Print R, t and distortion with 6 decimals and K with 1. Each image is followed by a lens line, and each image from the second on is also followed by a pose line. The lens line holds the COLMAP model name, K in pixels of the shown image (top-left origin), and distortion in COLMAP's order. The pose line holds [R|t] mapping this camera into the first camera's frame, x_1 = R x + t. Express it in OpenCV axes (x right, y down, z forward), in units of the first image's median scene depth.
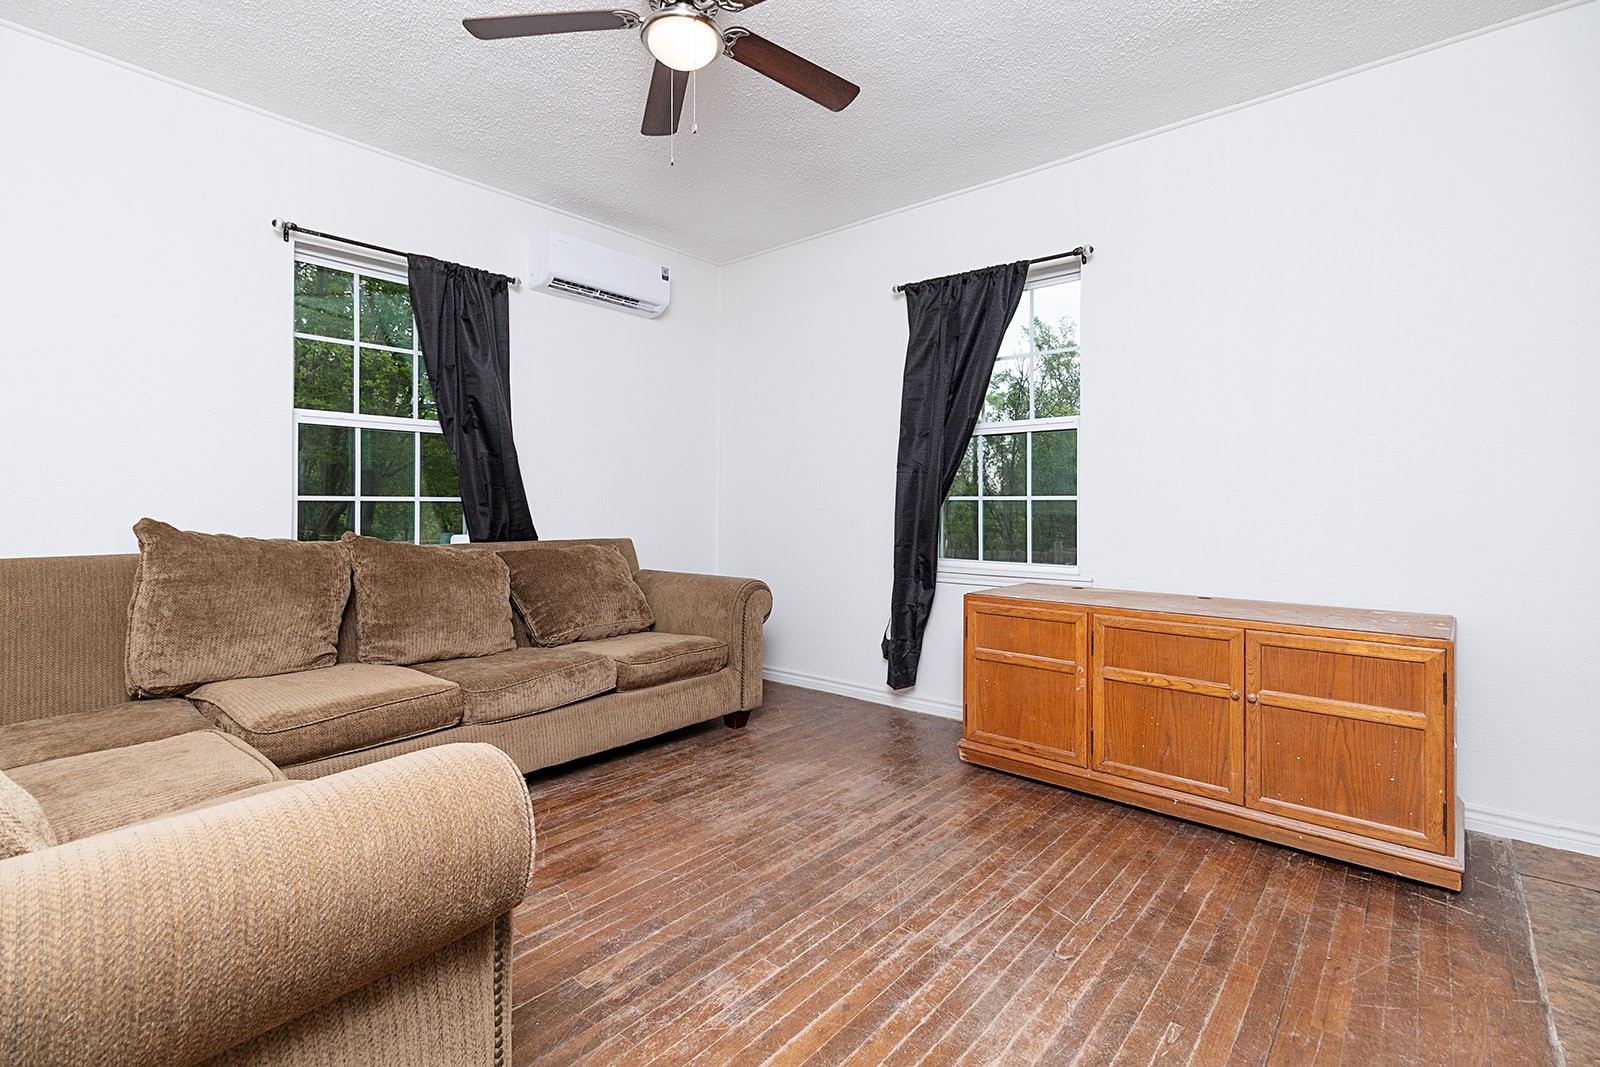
lens RADIAL K [[732.0, 0, 796.6], [0, 732.0, 522.7], [0, 0, 1]] dist [0.000458, 0.001037]
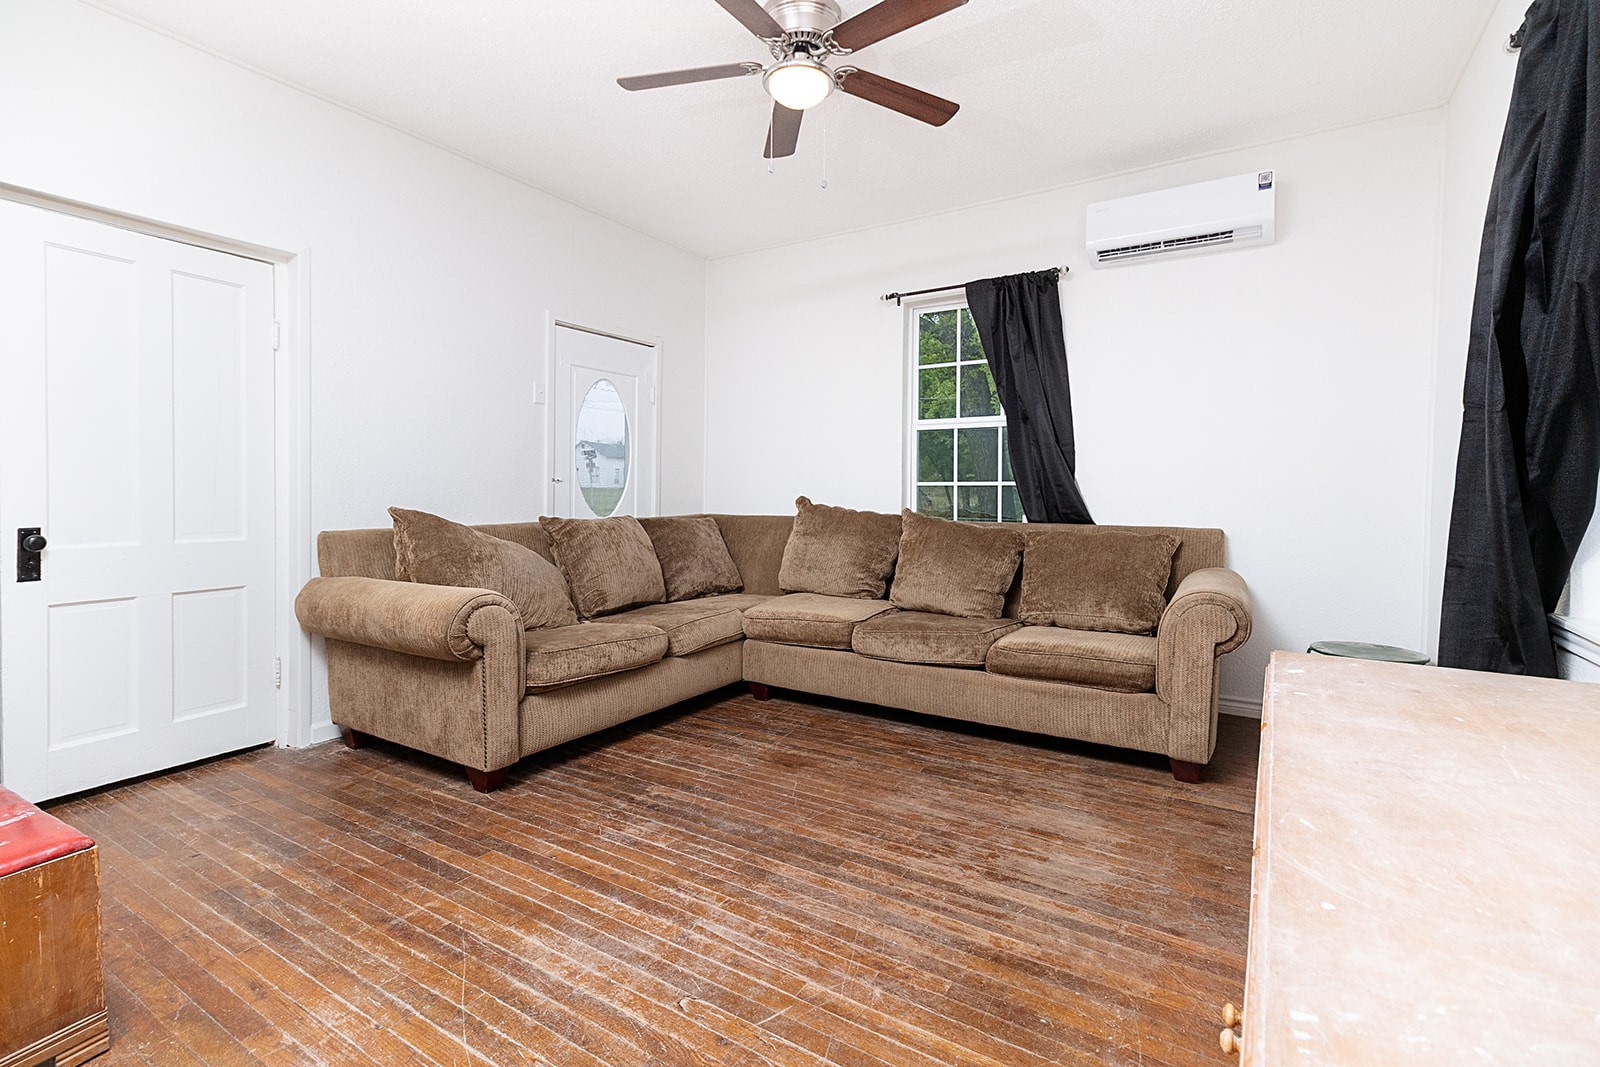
lens RADIAL K [[732.0, 0, 802.4], [0, 732.0, 535.8], [0, 0, 1]] dist [0.000458, 0.001037]
pose [[0.162487, 0.061407, -0.984798, 0.834568], [-0.025115, 0.997996, 0.058086, -0.012341], [0.986391, 0.015295, 0.163703, 0.679444]]
